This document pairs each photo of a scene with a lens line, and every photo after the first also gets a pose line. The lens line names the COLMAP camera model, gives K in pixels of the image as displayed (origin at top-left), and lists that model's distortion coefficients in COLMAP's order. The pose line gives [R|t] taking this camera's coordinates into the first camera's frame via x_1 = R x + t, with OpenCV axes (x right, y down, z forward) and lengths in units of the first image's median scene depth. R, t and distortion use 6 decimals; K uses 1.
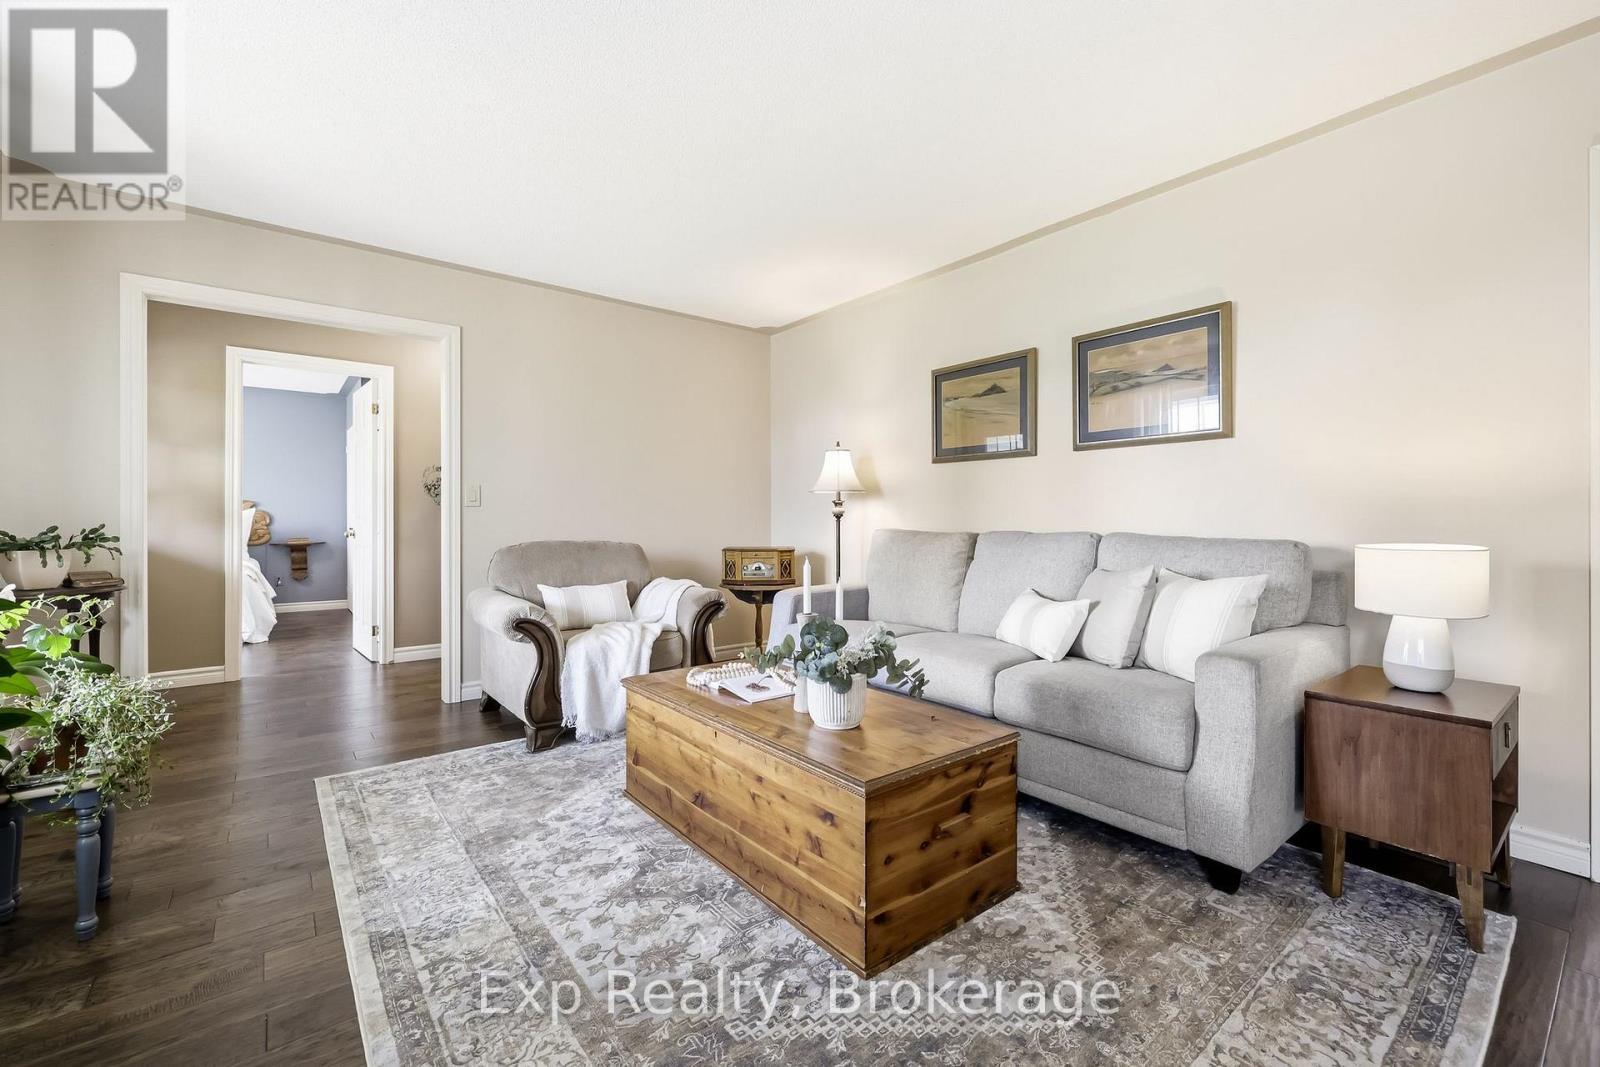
lens RADIAL K [[675.0, 0, 791.6], [0, 675.0, 527.8], [0, 0, 1]] dist [0.018385, -0.000067]
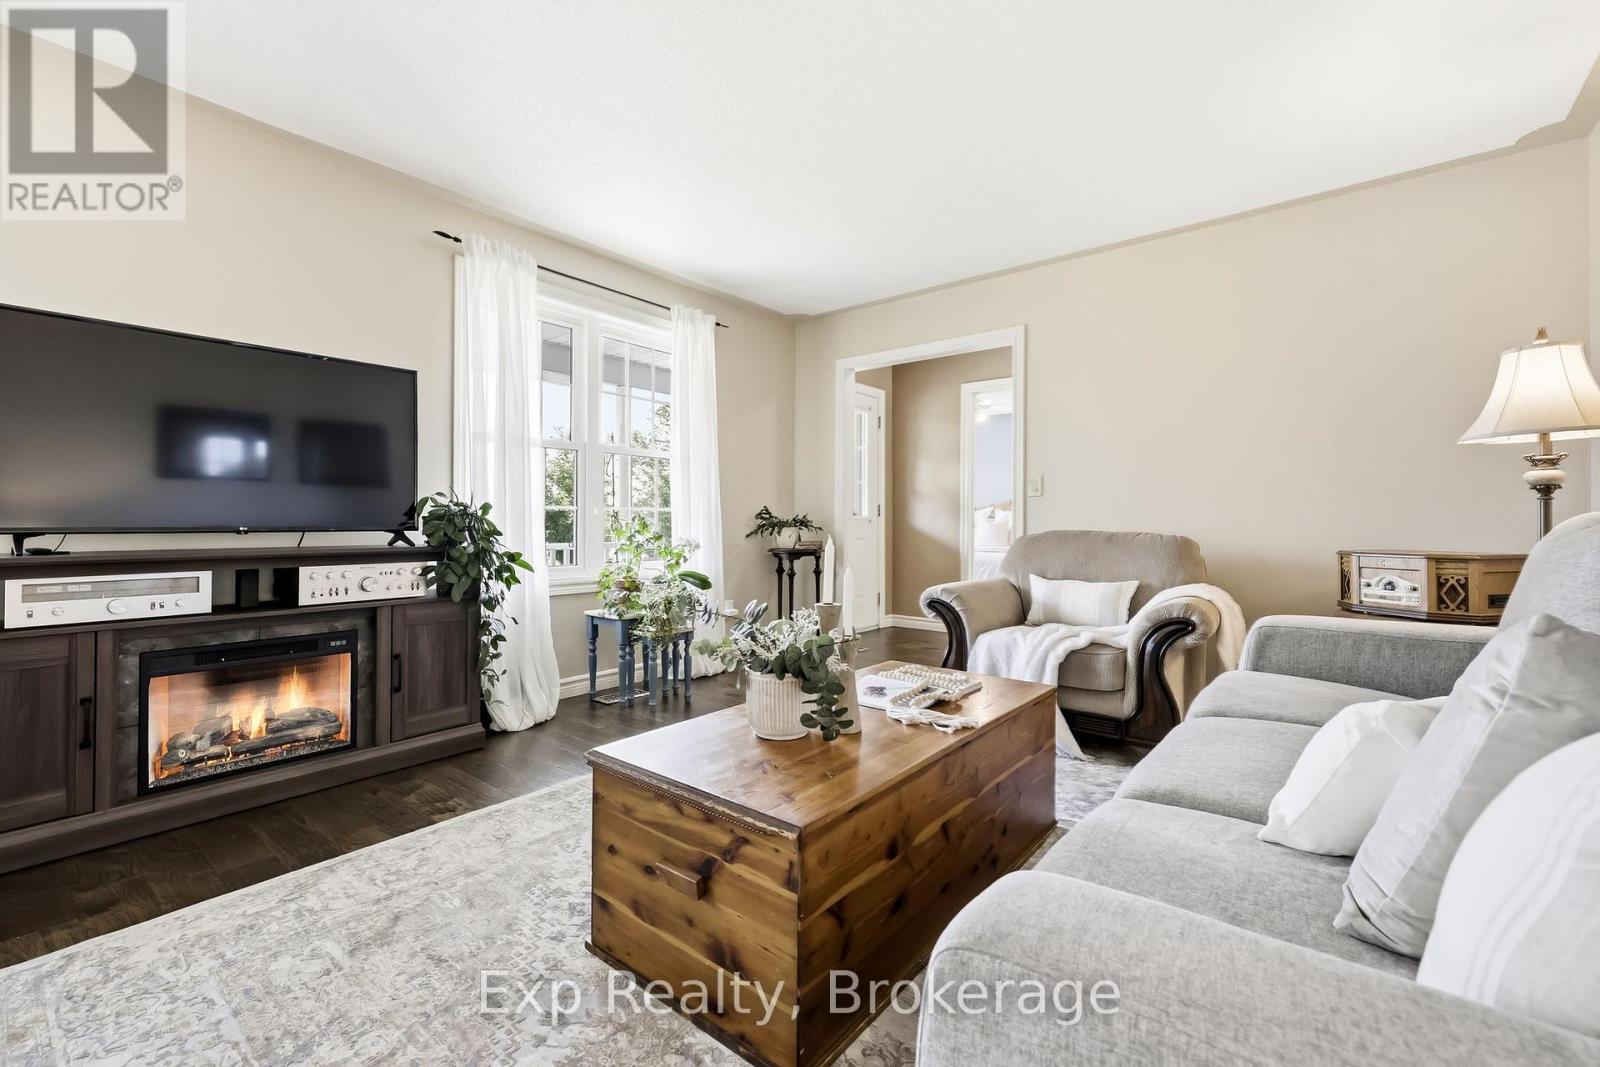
lens RADIAL K [[675.0, 0, 787.4], [0, 675.0, 521.8], [0, 0, 1]] dist [0.018385, -0.000067]
pose [[0.211811, 0.000648, -0.977310, 0.634321], [-0.017198, 0.999847, -0.003065, 0.023912], [0.977159, 0.017457, 0.211790, 0.595012]]
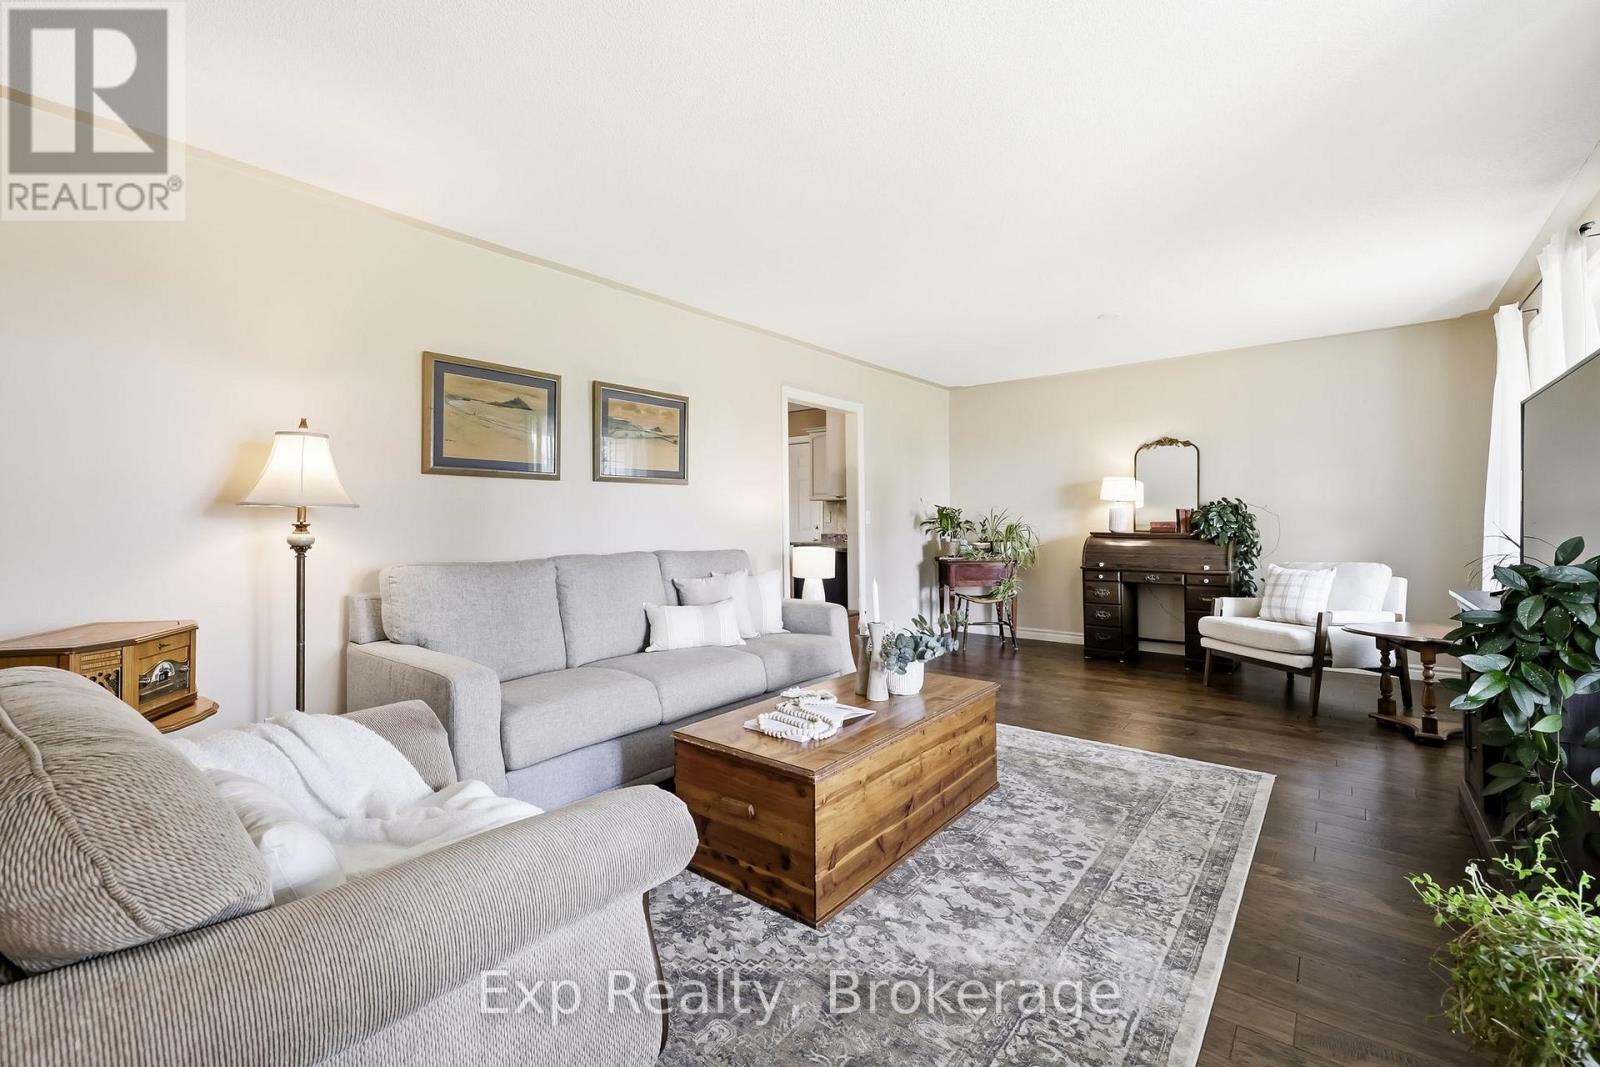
lens RADIAL K [[675.0, 0, 803.7], [0, 675.0, 524.2], [0, 0, 1]] dist [0.018385, -0.000067]
pose [[-0.231331, -0.003038, 0.972870, -0.892382], [0.018746, 0.999796, 0.007580, -0.051639], [-0.972694, 0.019991, -0.231227, 1.085106]]
